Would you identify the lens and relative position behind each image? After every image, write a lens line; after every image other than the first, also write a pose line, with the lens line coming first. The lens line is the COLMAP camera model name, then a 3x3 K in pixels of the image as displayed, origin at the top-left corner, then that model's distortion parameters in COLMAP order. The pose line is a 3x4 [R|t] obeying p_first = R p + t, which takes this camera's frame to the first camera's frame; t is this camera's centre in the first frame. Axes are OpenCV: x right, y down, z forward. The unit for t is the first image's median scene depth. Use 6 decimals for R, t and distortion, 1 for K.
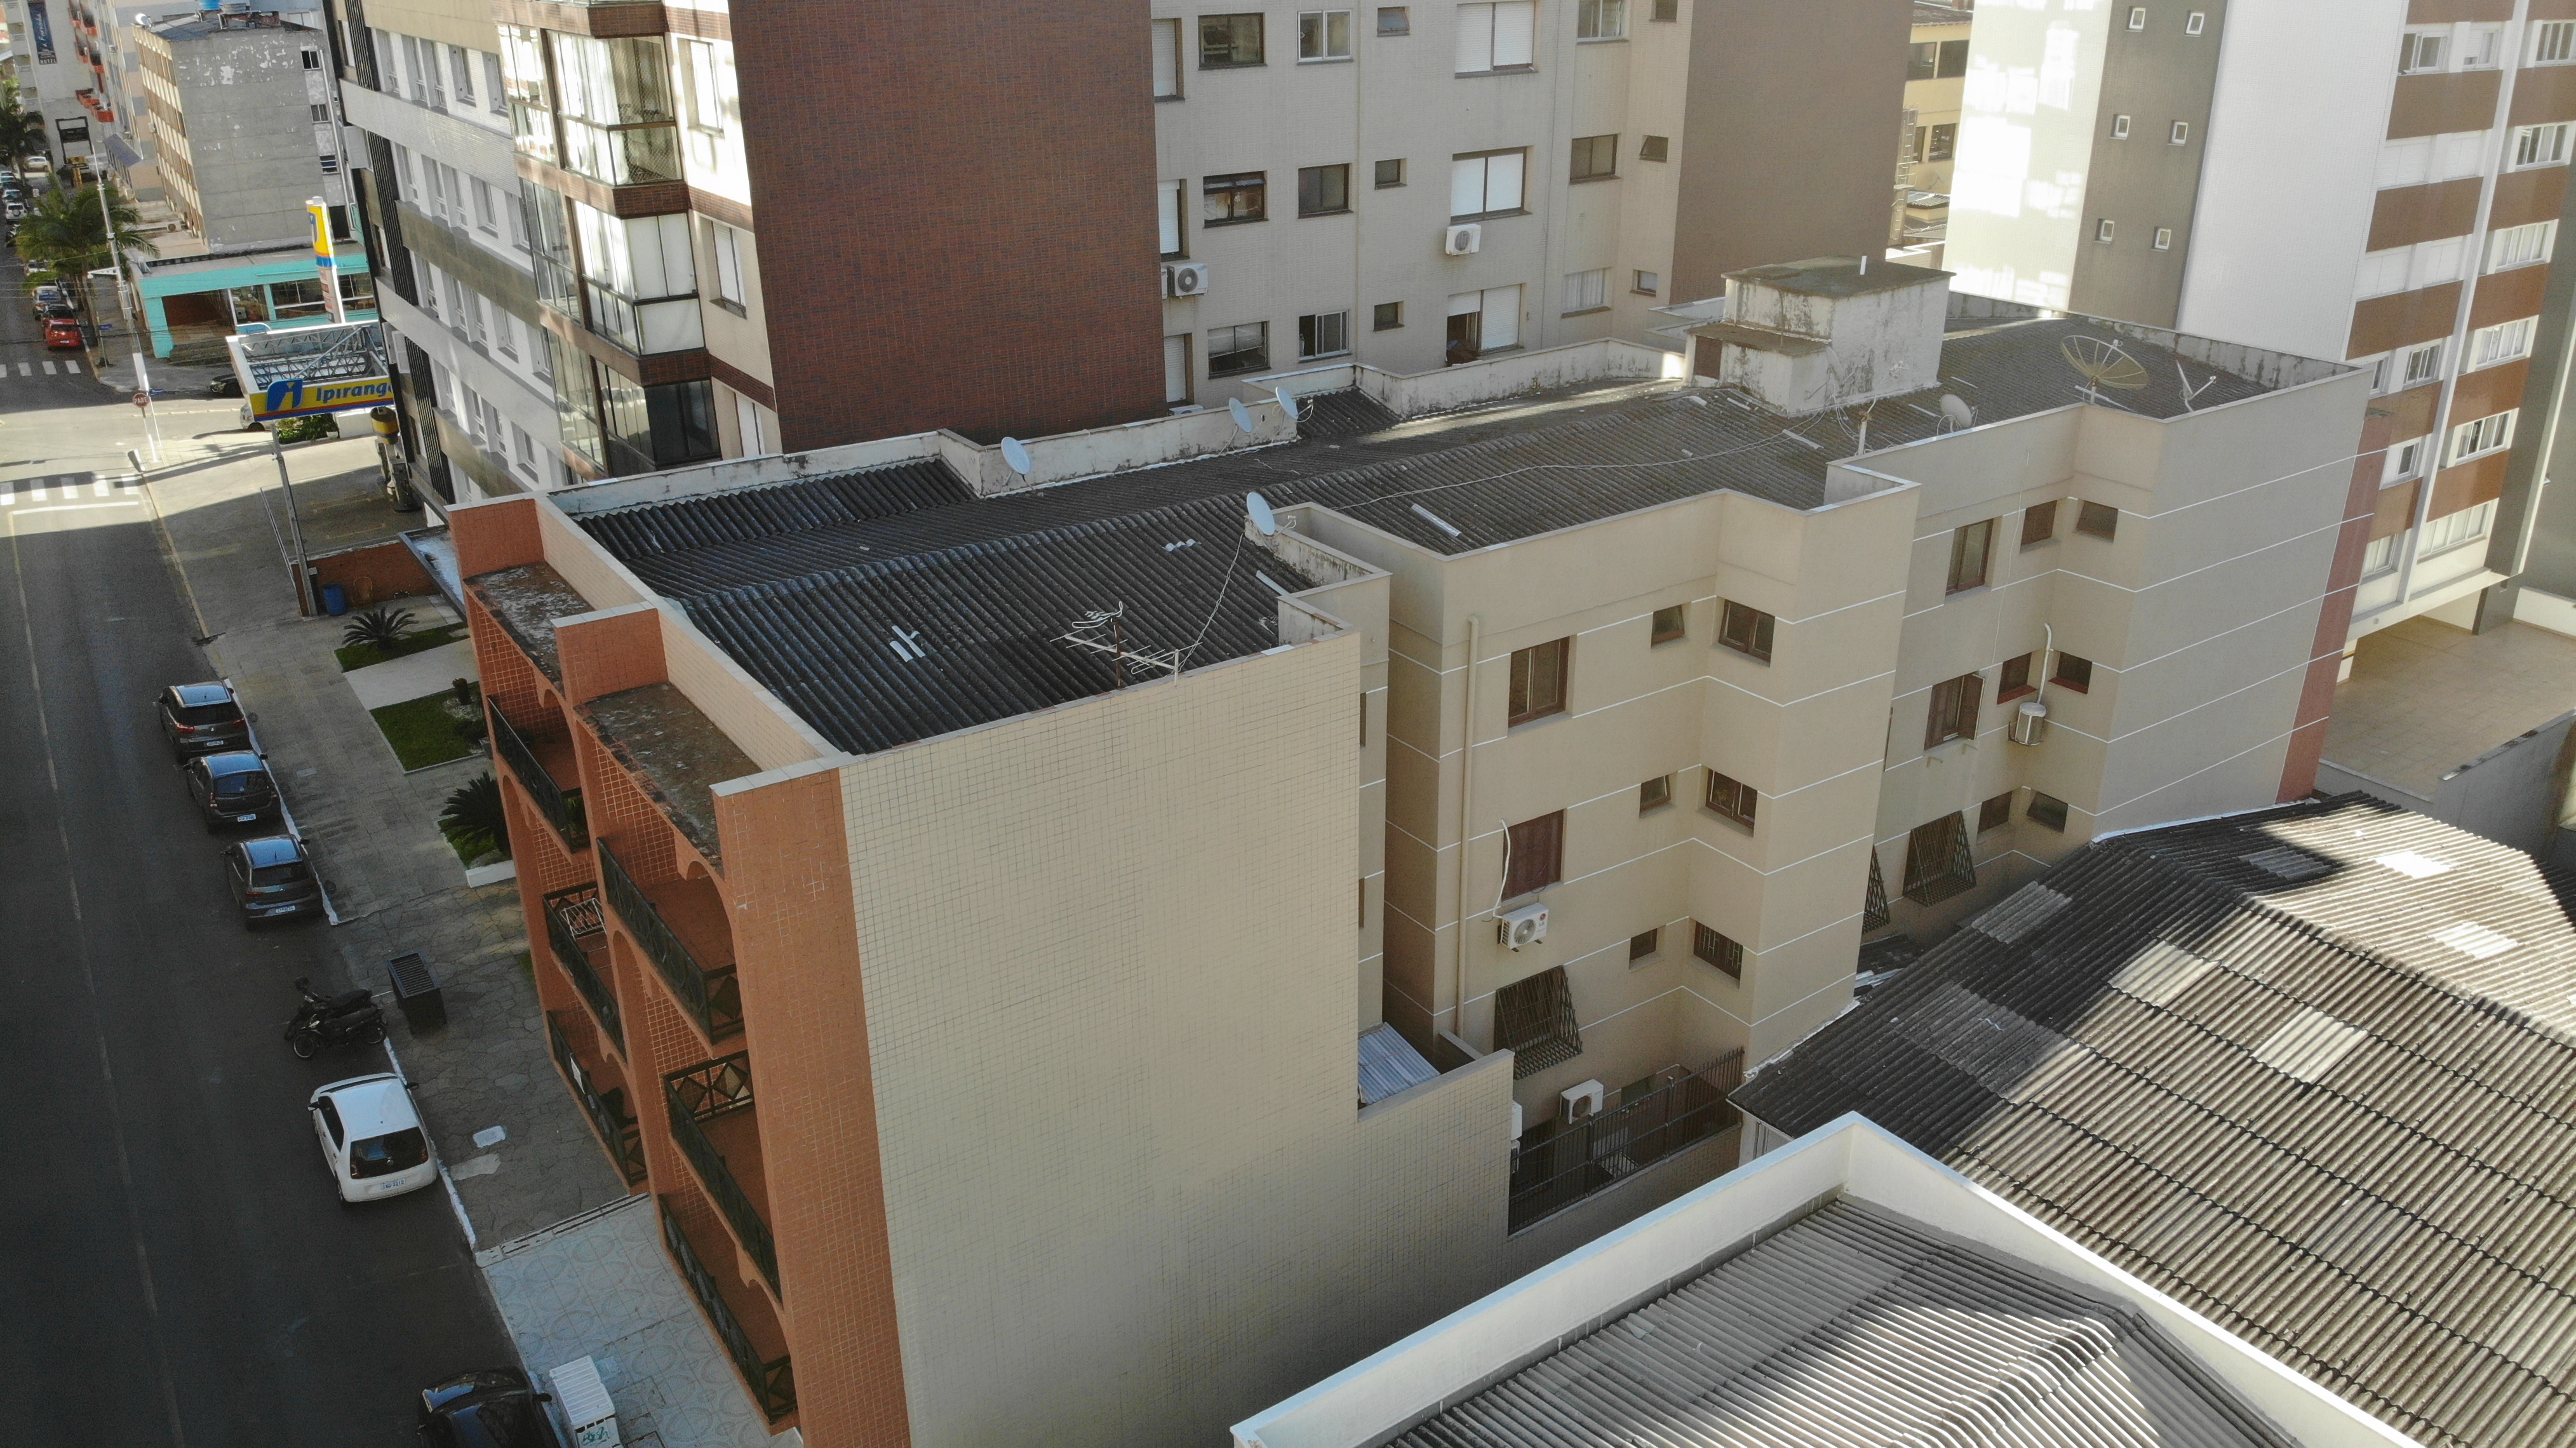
lens RADIAL K [[1879.0, 0, 1286.2], [0, 1879.0, 715.5], [0, 0, 1]] dist [0.076001, -0.191103]
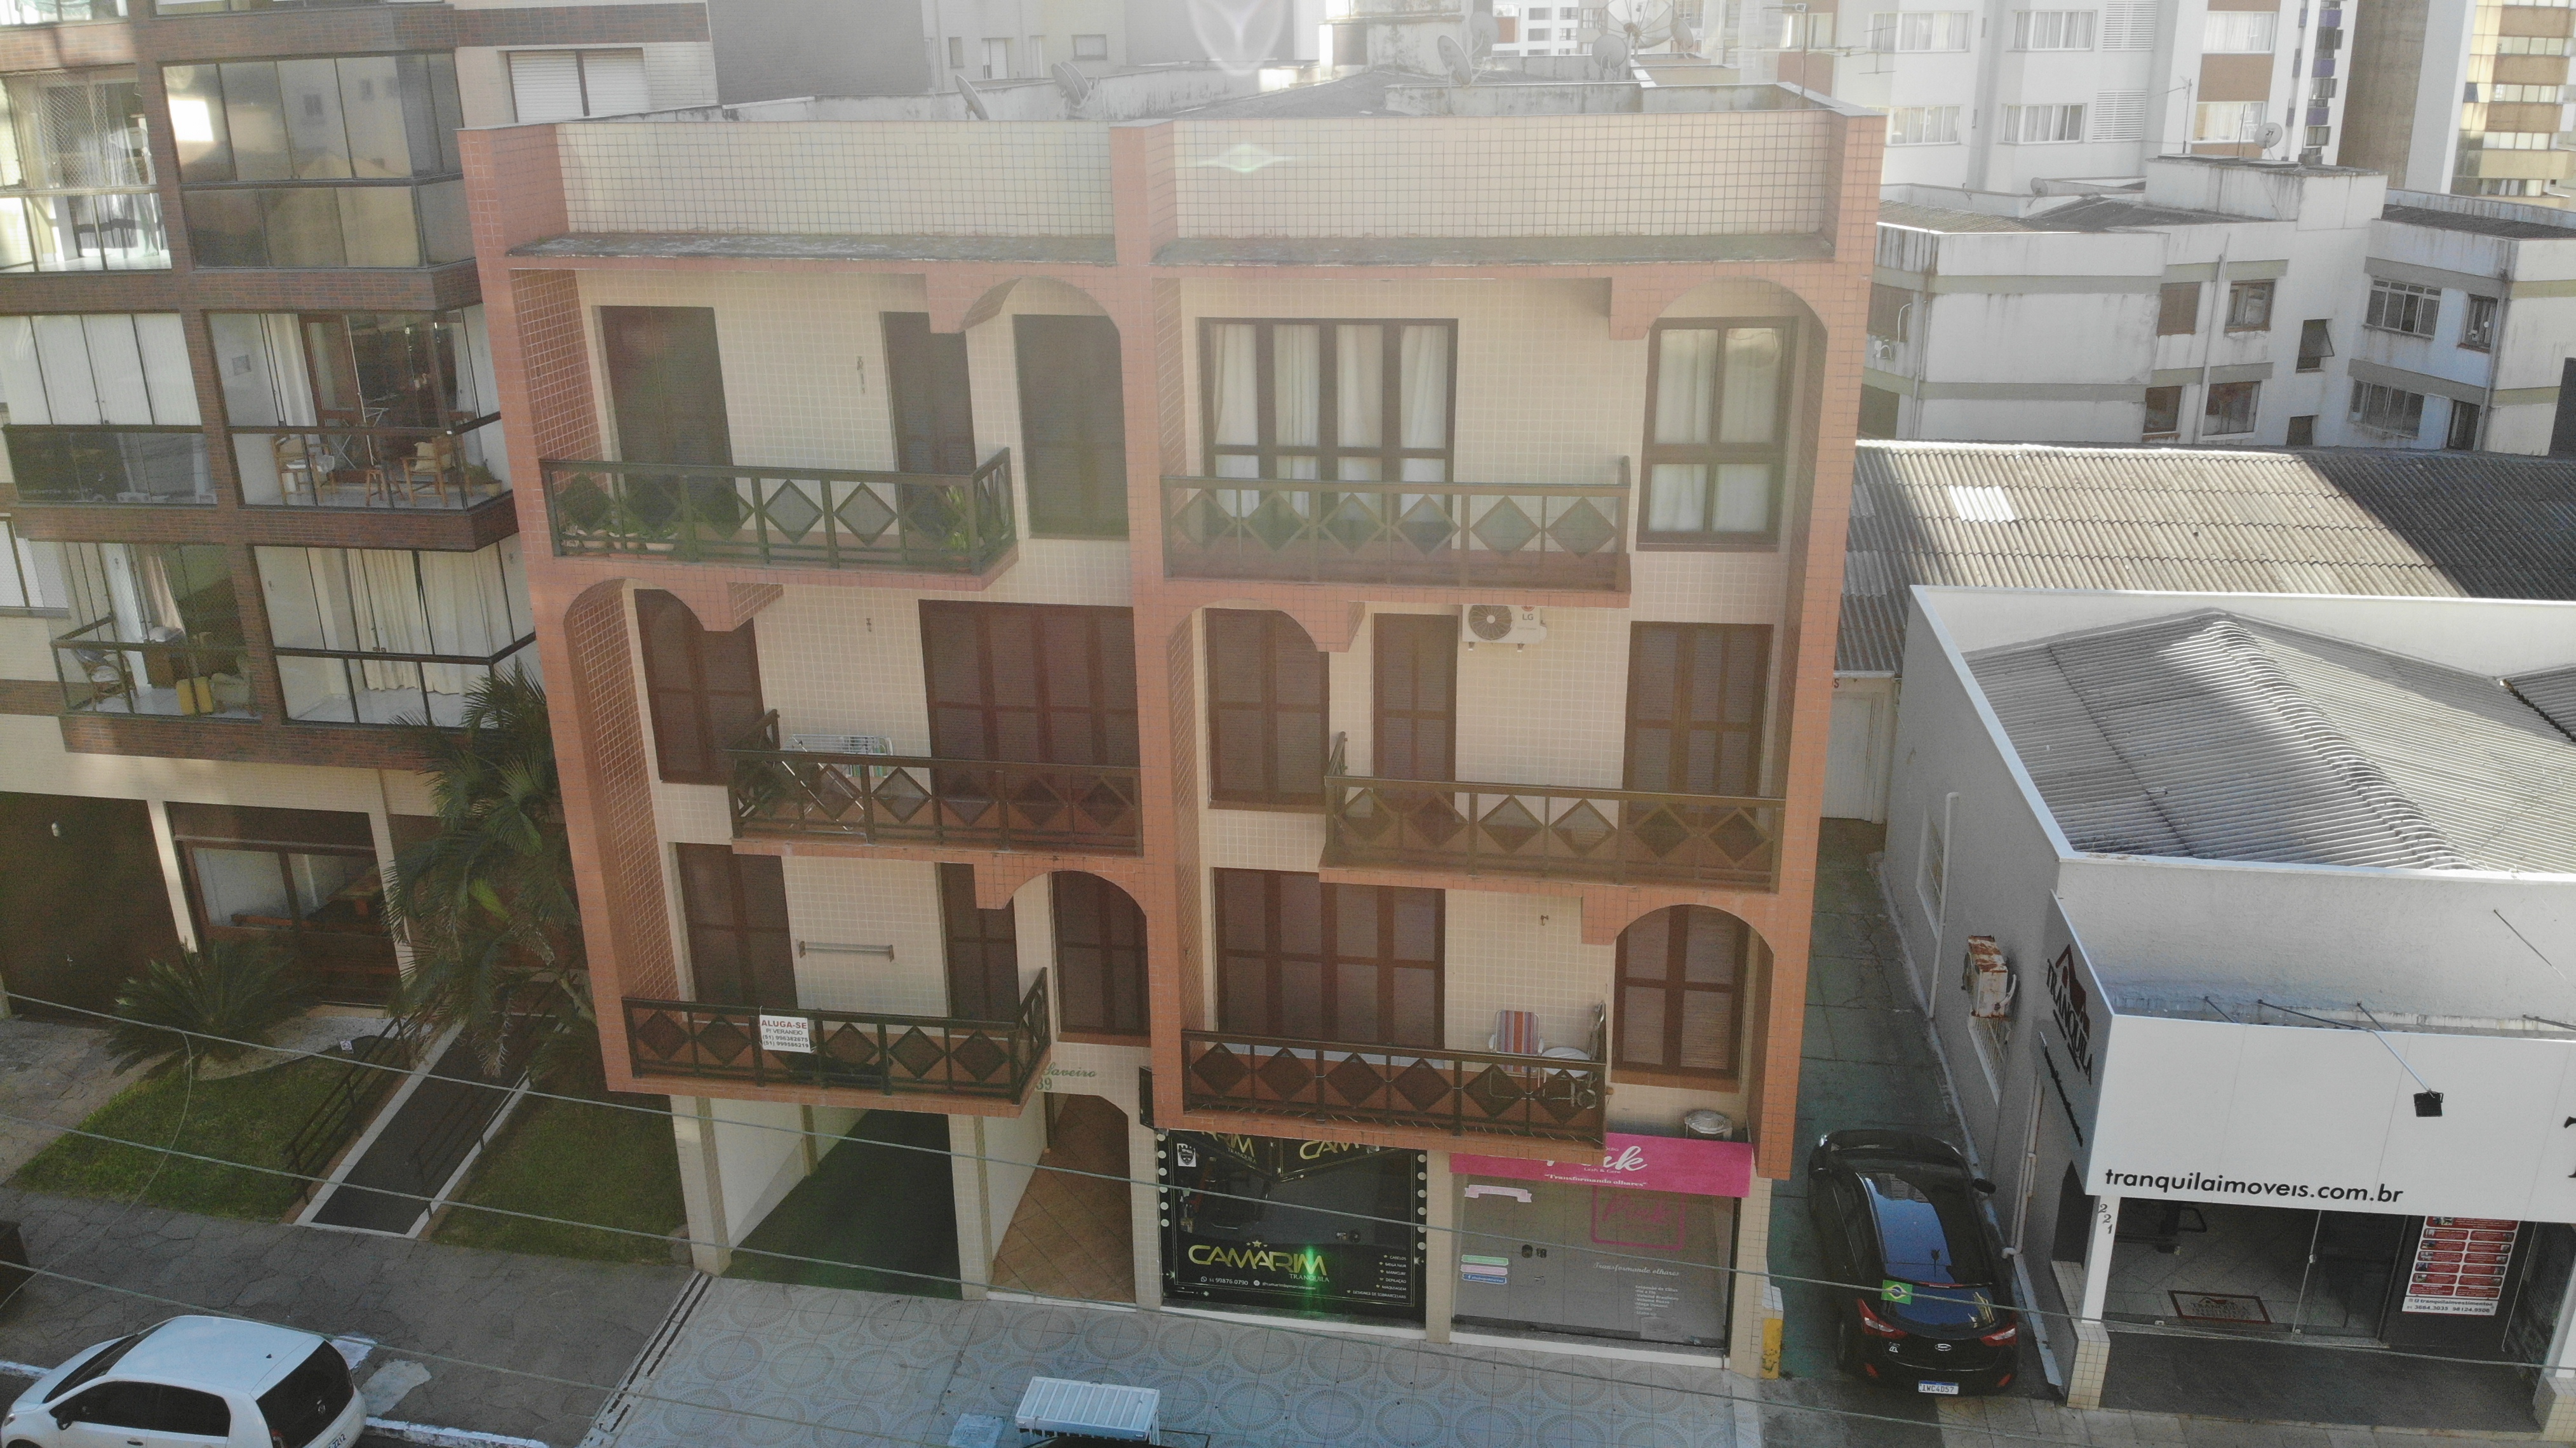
lens RADIAL K [[1879.0, 0, 1286.2], [0, 1879.0, 715.5], [0, 0, 1]] dist [0.076001, -0.191103]
pose [[0.688297, -0.253275, 0.679779, -0.640275], [0.296694, 0.953398, 0.054809, 0.097403], [-0.661982, 0.163962, 0.731366, 0.380635]]
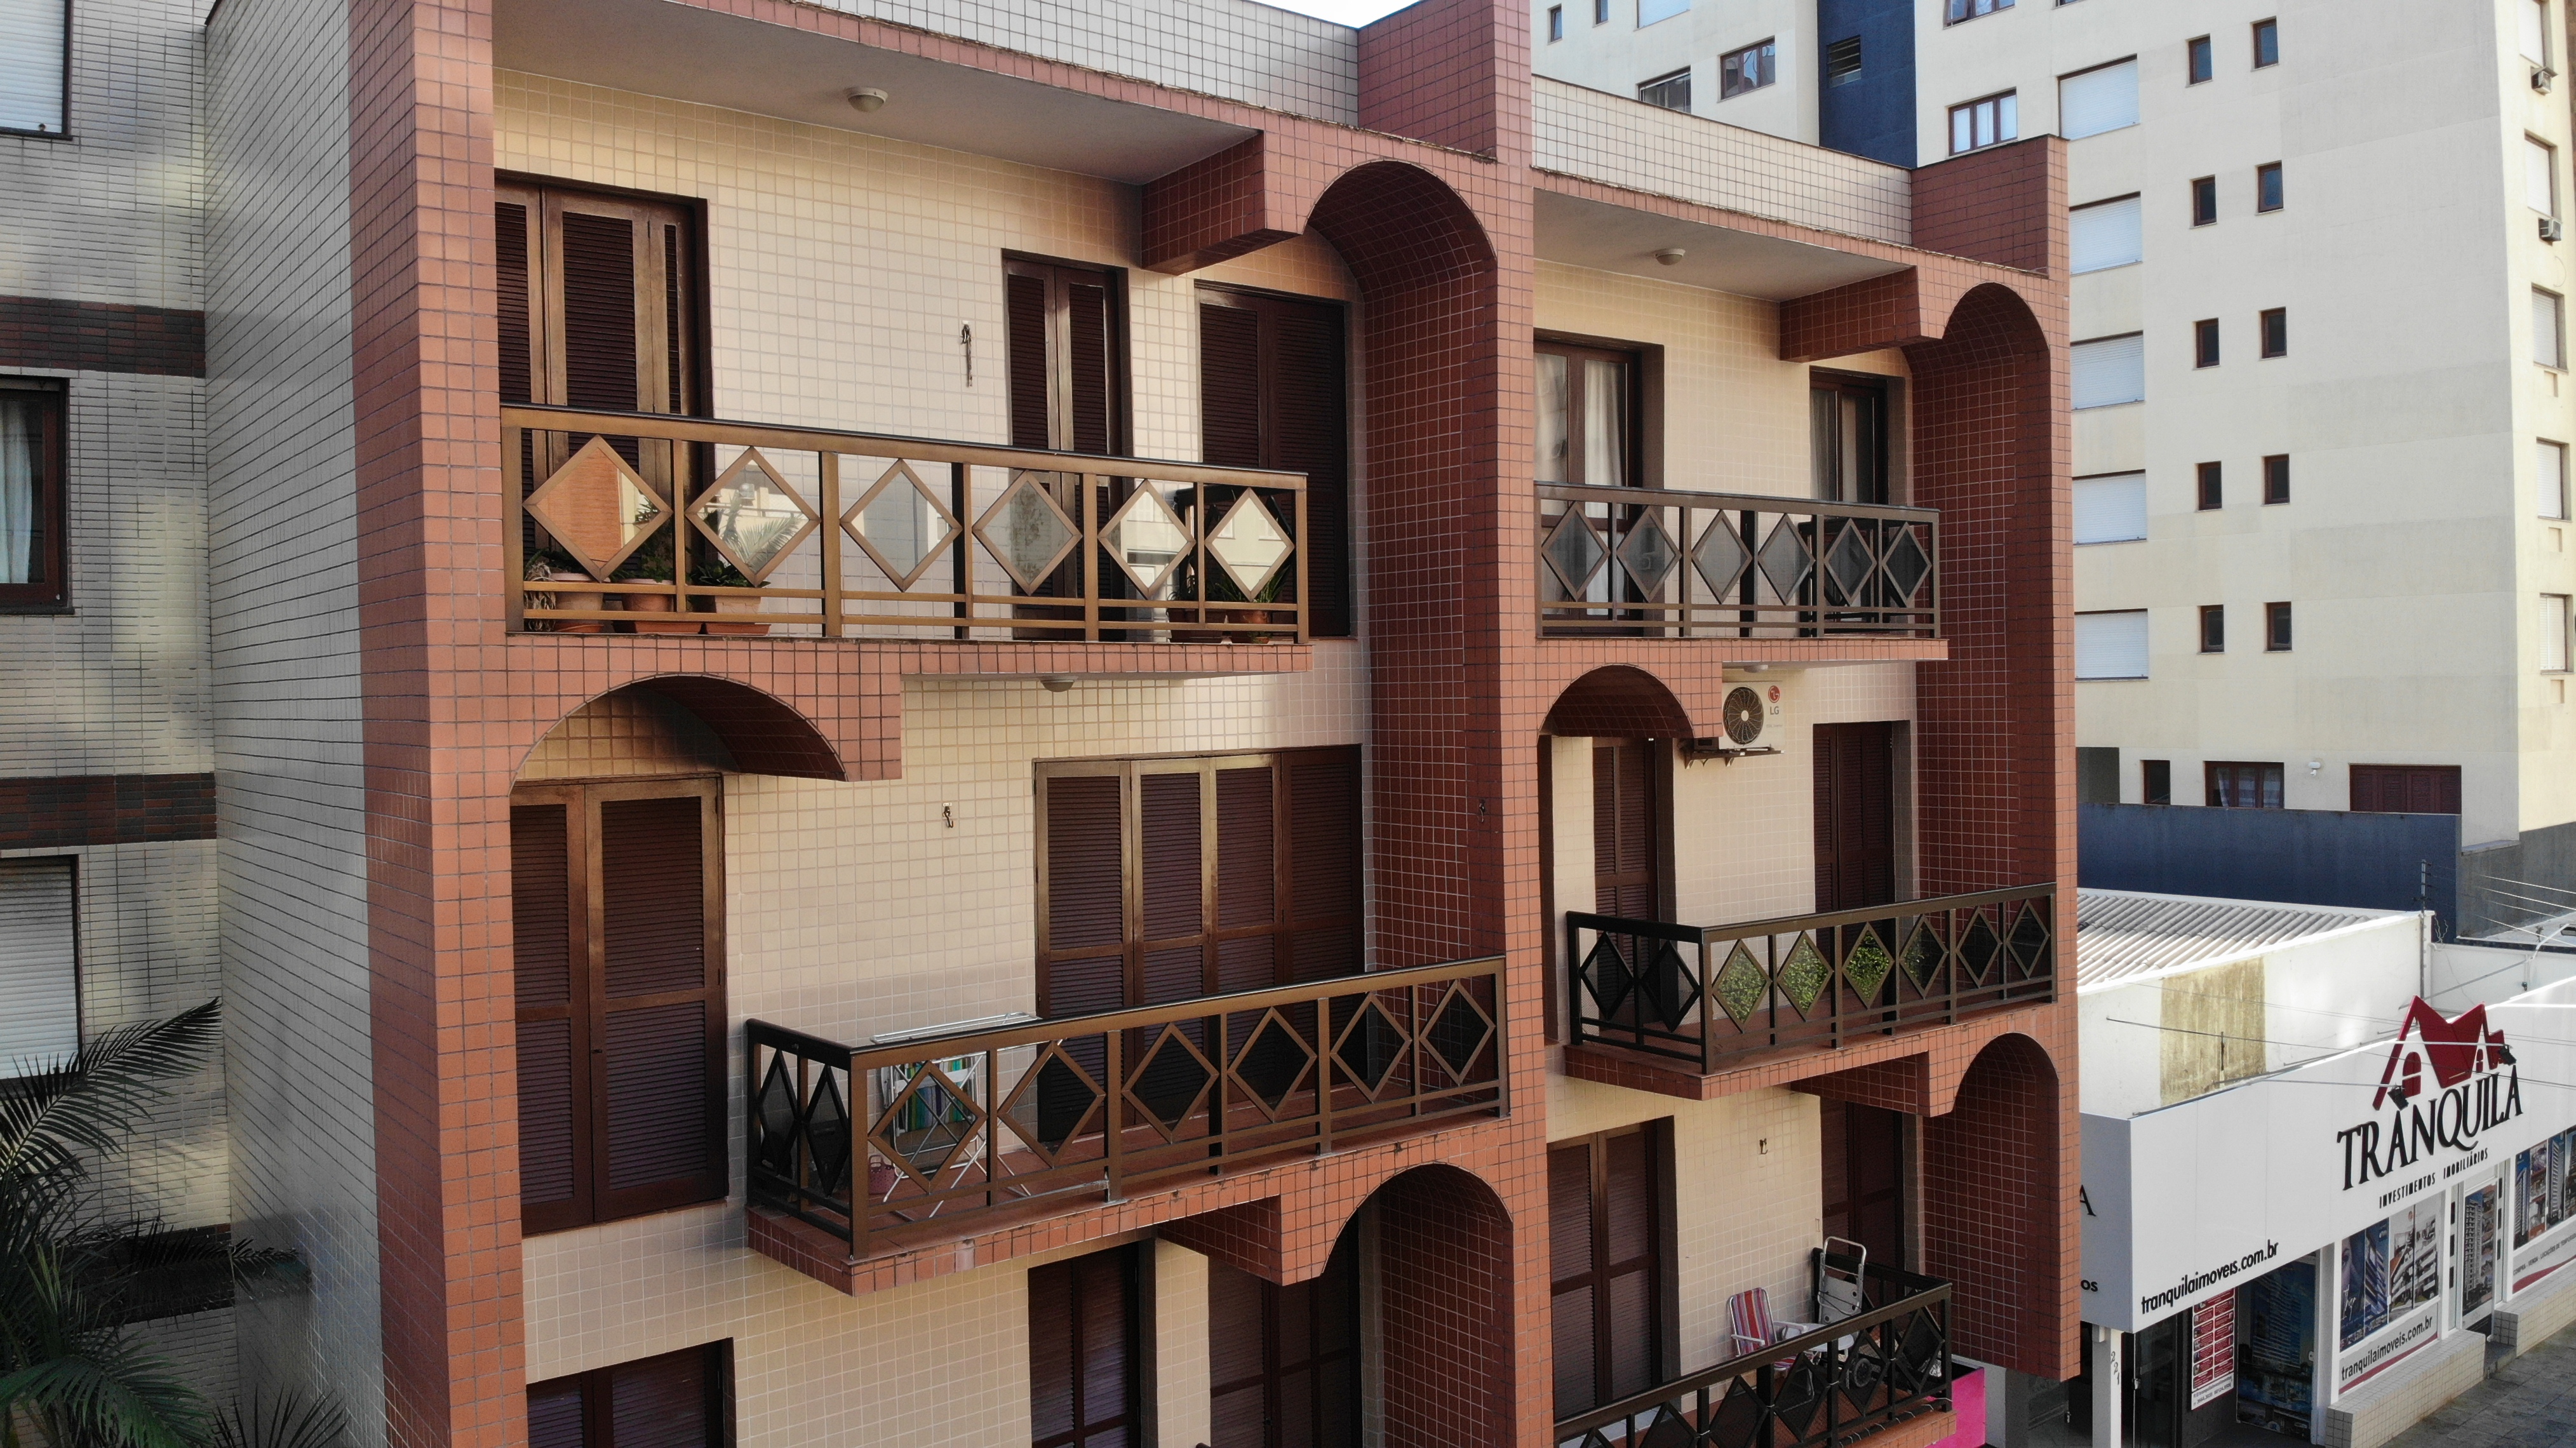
lens RADIAL K [[1879.0, 0, 1286.2], [0, 1879.0, 715.5], [0, 0, 1]] dist [0.076001, -0.191103]
pose [[-0.059204, -0.009681, 0.998199, -0.640243], [0.411943, 0.910602, 0.033264, 0.059956], [-0.909284, 0.413171, -0.049923, 0.863154]]
